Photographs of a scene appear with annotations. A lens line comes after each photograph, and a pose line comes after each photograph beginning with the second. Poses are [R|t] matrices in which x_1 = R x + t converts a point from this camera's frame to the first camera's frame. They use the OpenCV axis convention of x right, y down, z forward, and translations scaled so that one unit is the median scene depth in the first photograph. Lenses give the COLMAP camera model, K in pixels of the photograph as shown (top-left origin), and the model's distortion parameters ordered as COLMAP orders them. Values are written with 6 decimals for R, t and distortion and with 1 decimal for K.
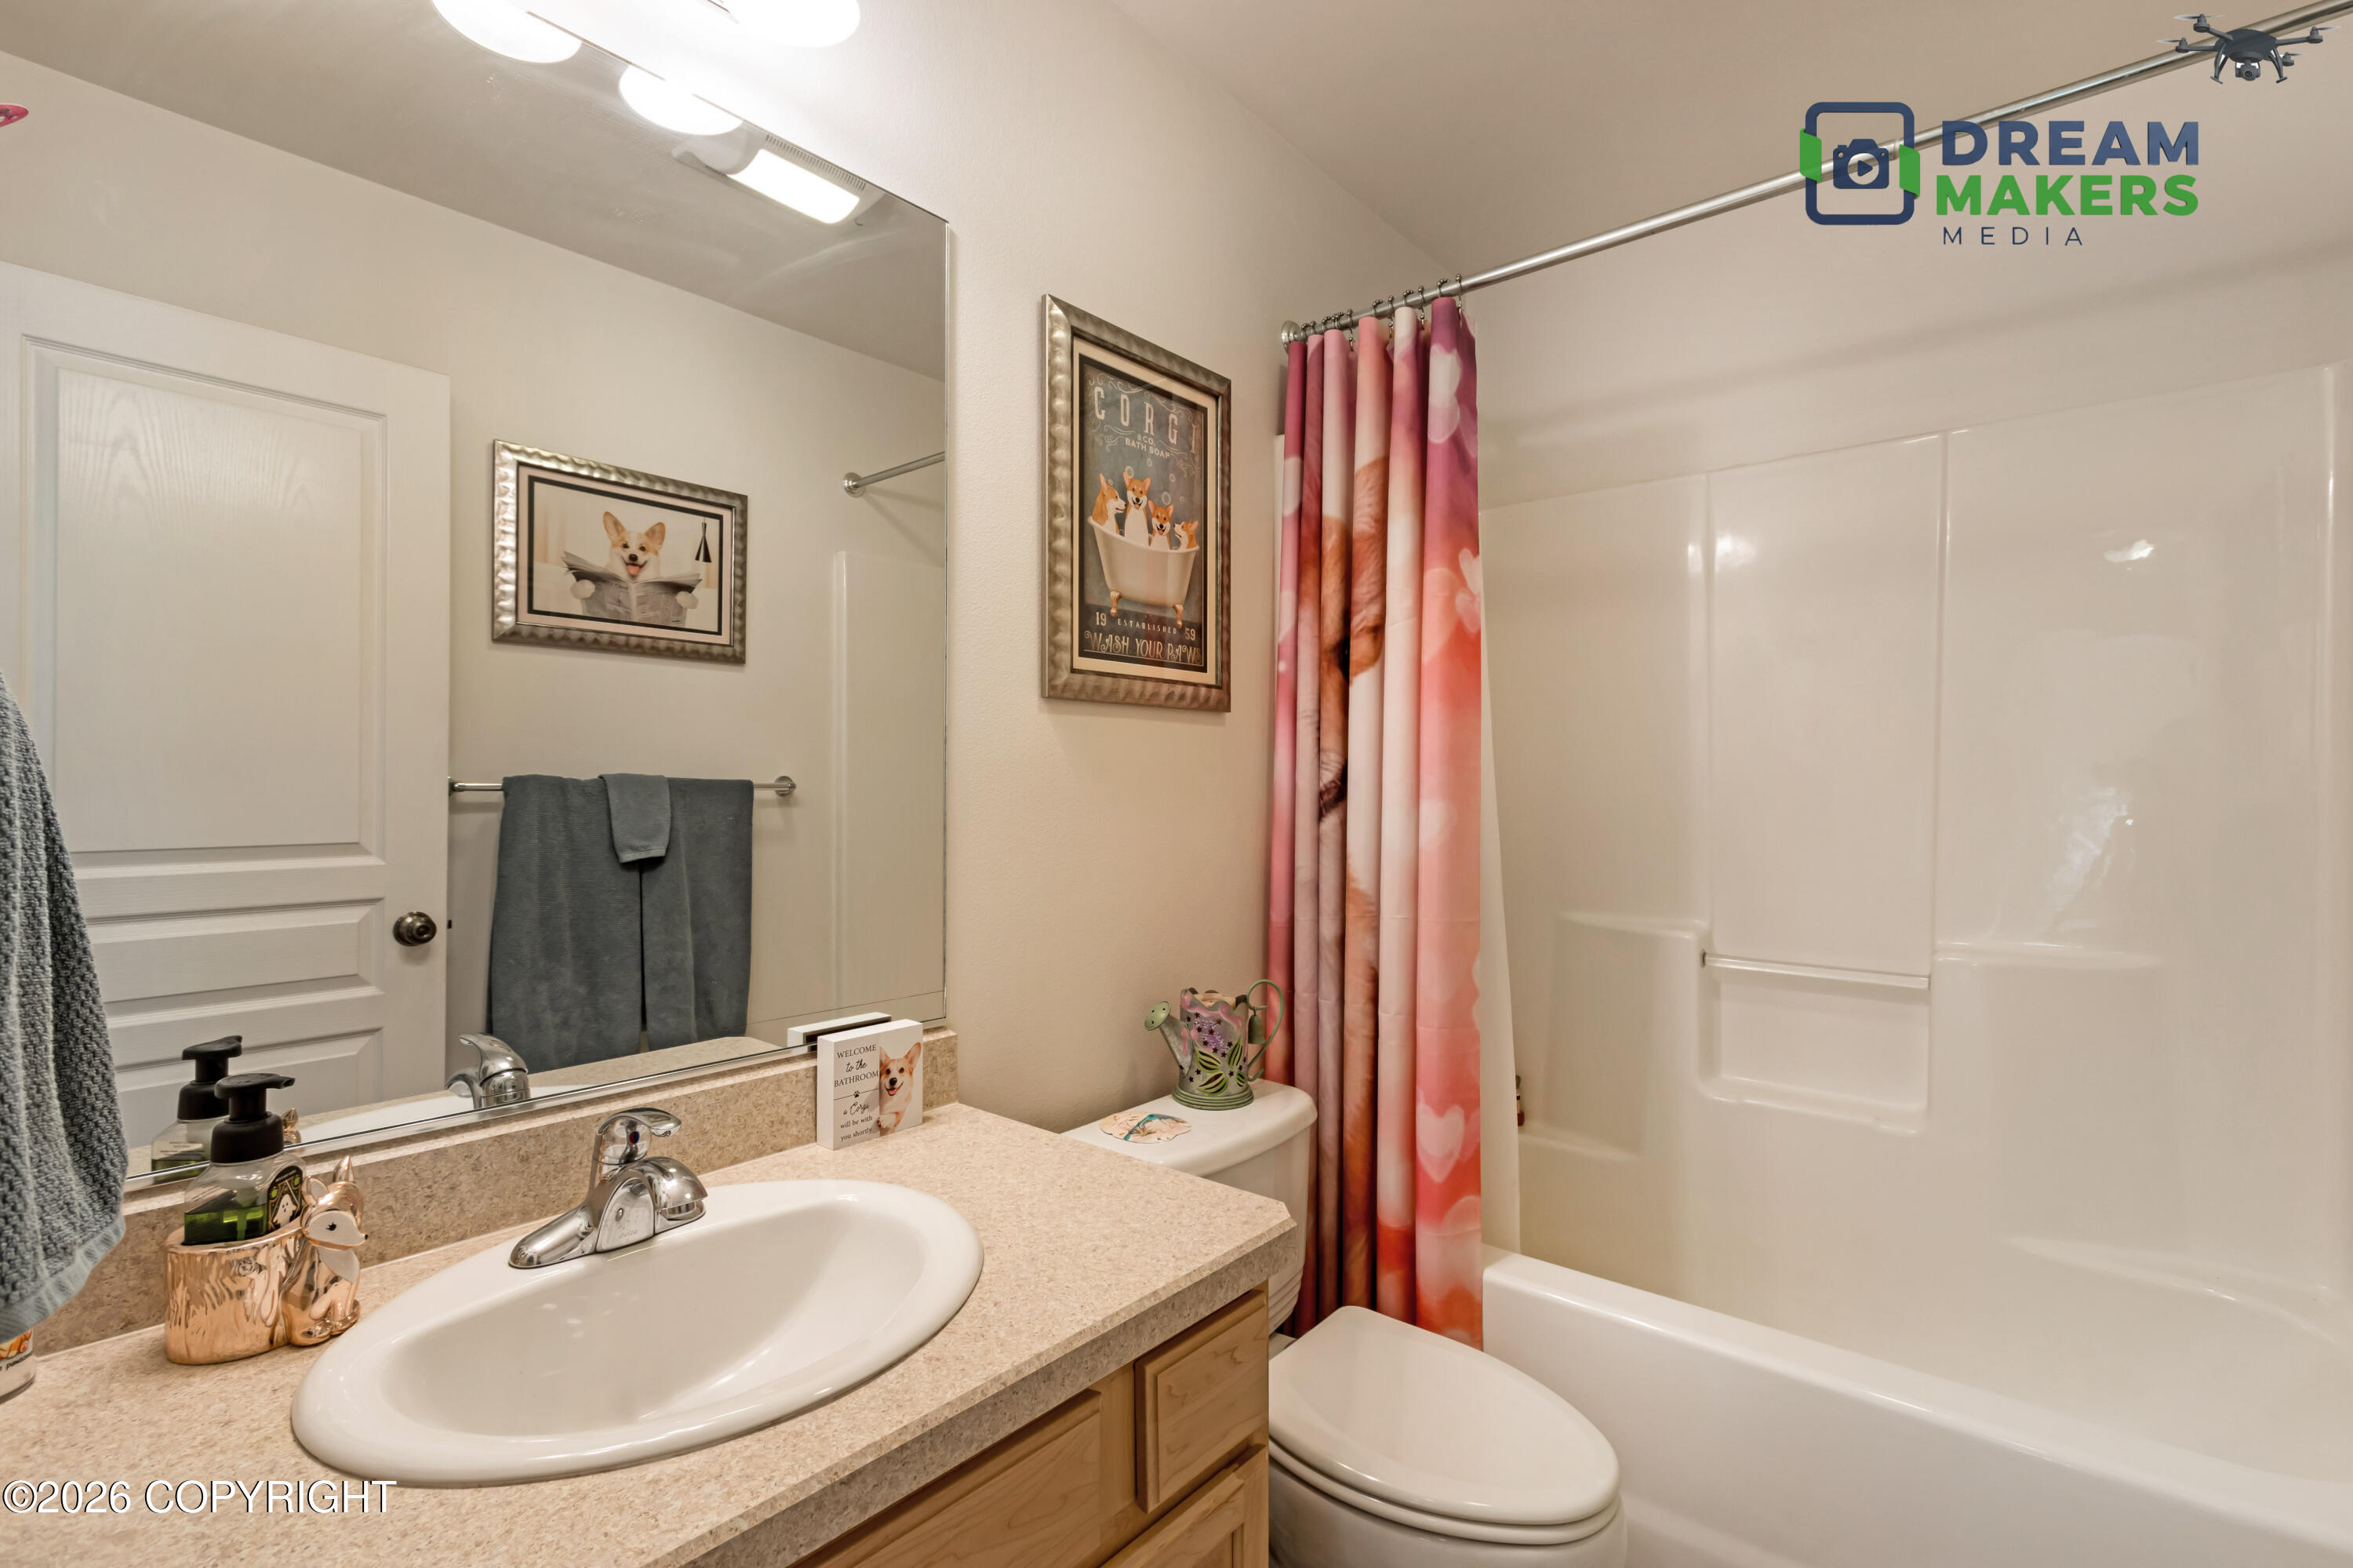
lens RADIAL K [[1087.1, 0, 1176.8], [0, 1087.1, 773.3], [0, 0, 1]] dist [-0.000862, -0.000313]
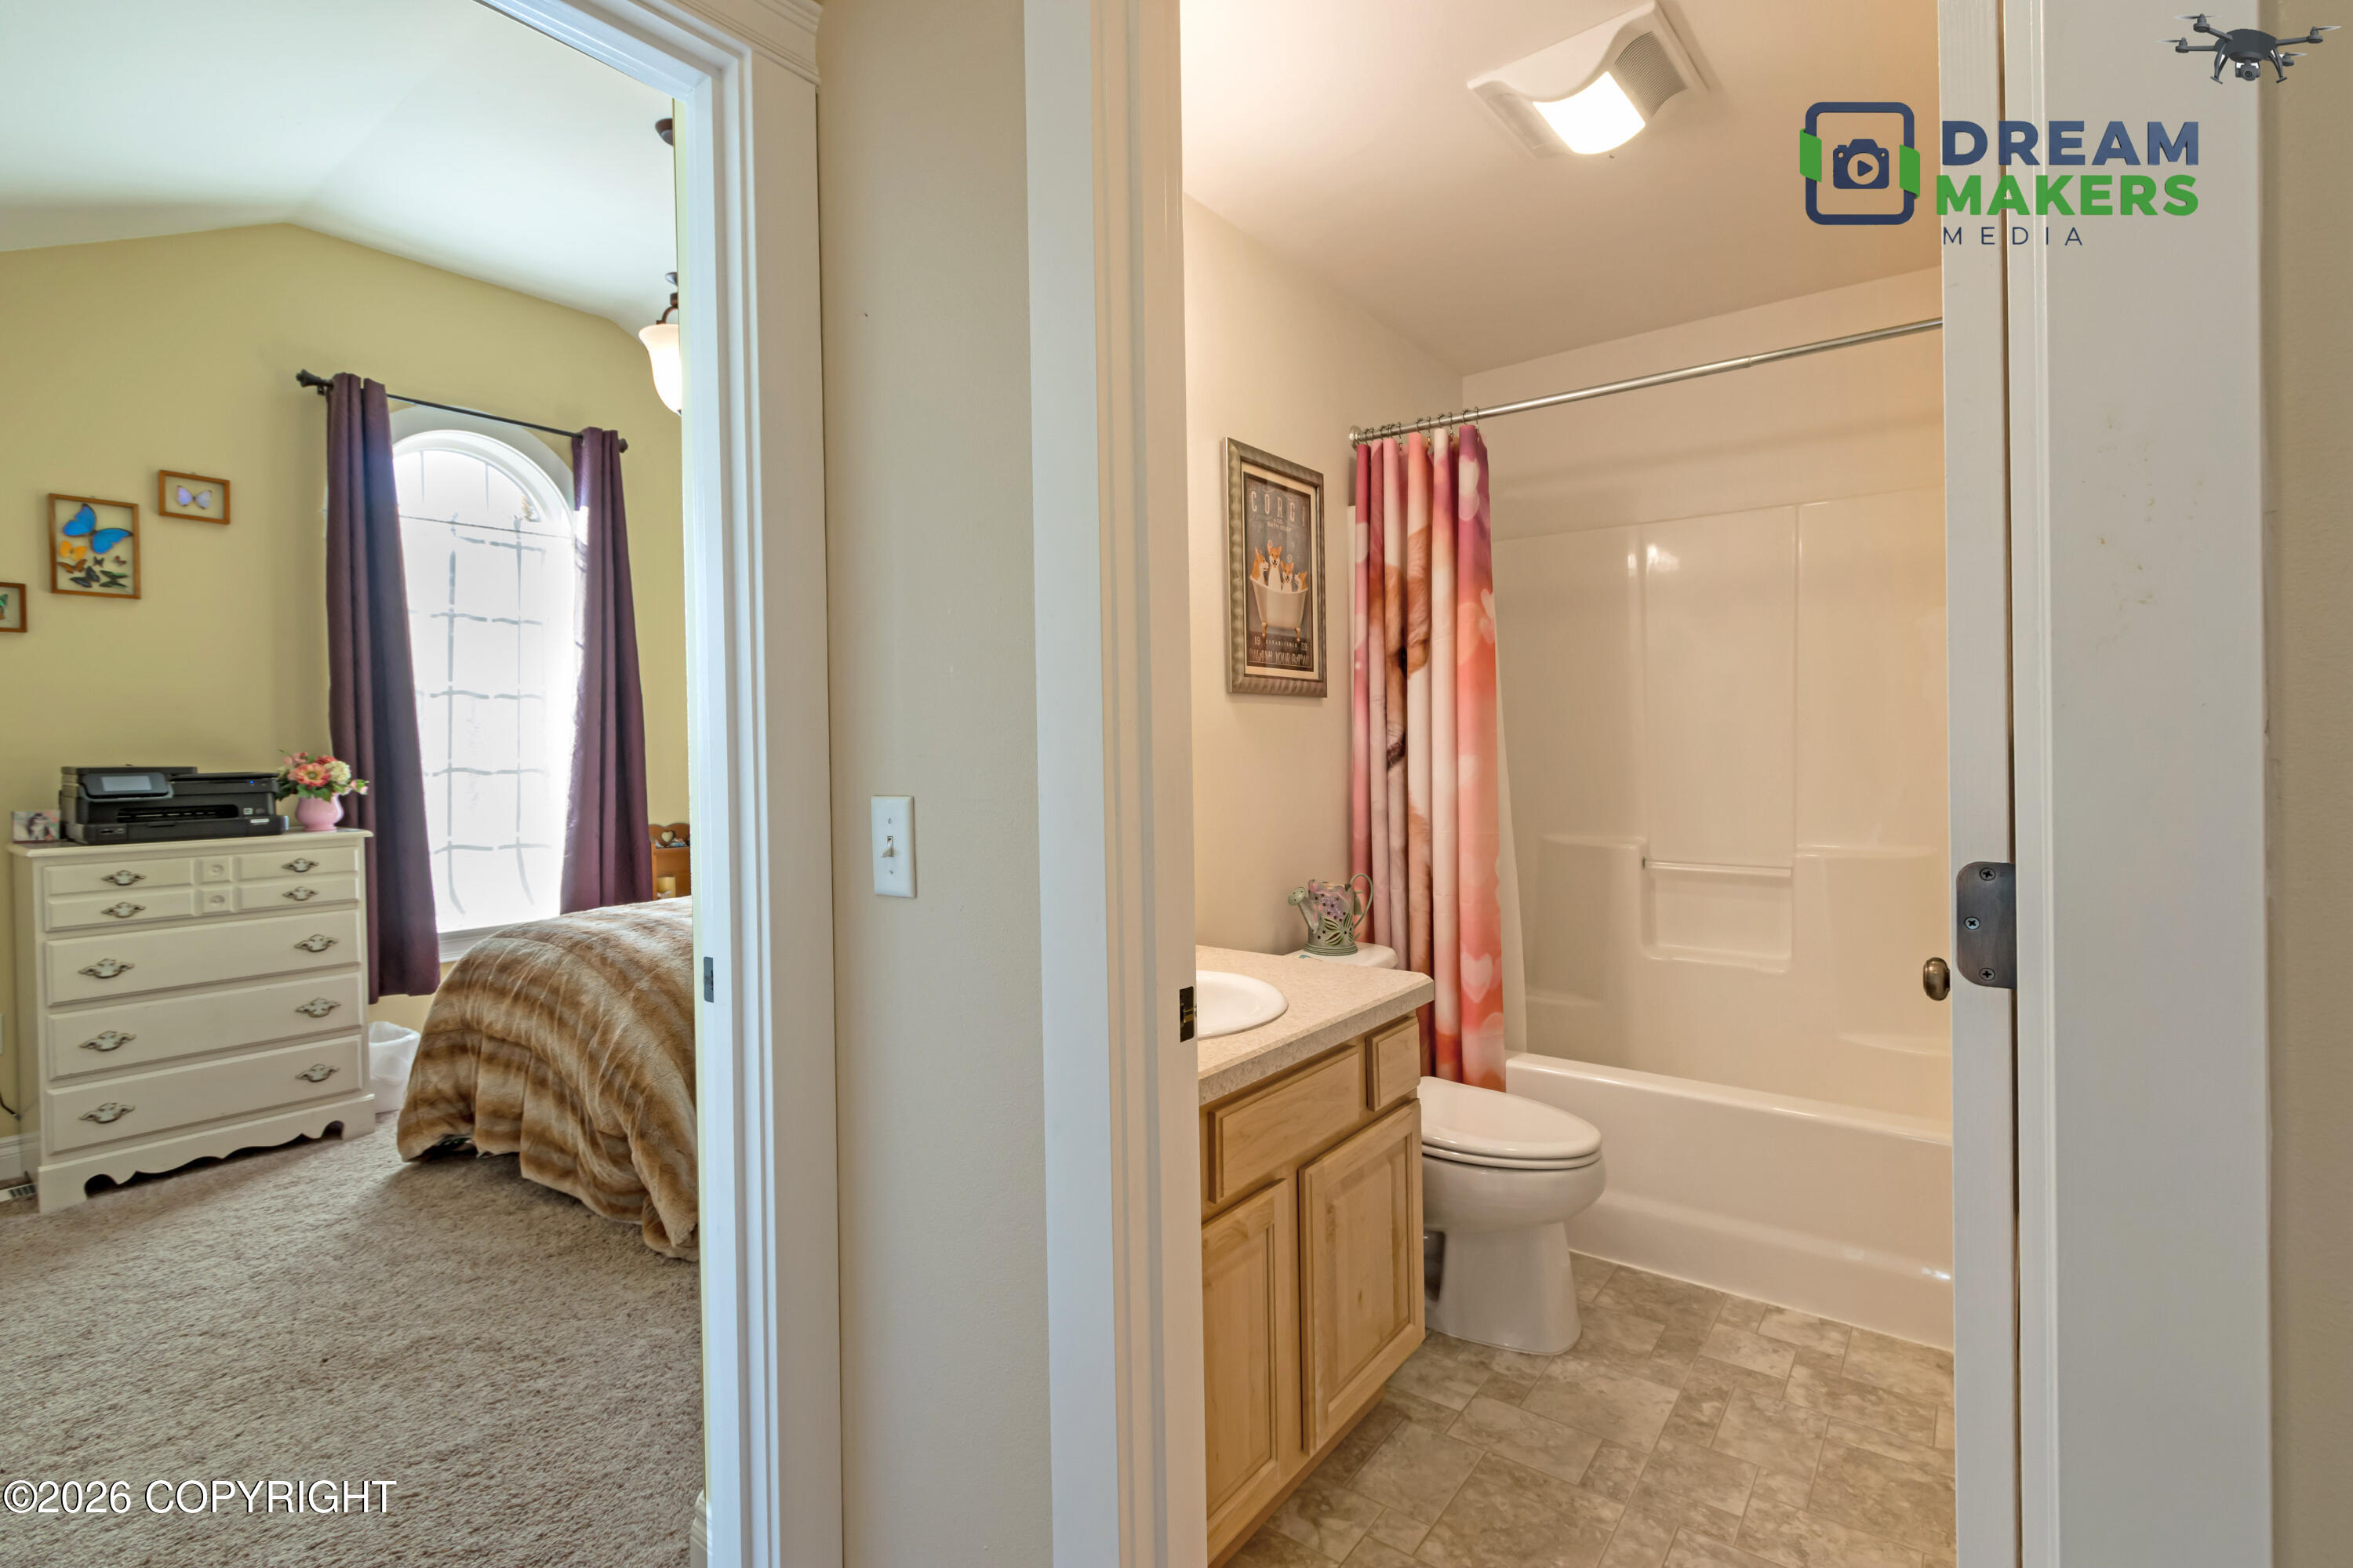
lens RADIAL K [[1068.6, 0, 1163.4], [0, 1068.6, 722.7], [0, 0, 1]] dist [0.000210, -0.000076]
pose [[0.999444, -0.011409, 0.031333, -0.227420], [0.011776, 0.999864, -0.011556, -0.008077], [-0.031197, 0.011918, 0.999442, -0.466559]]
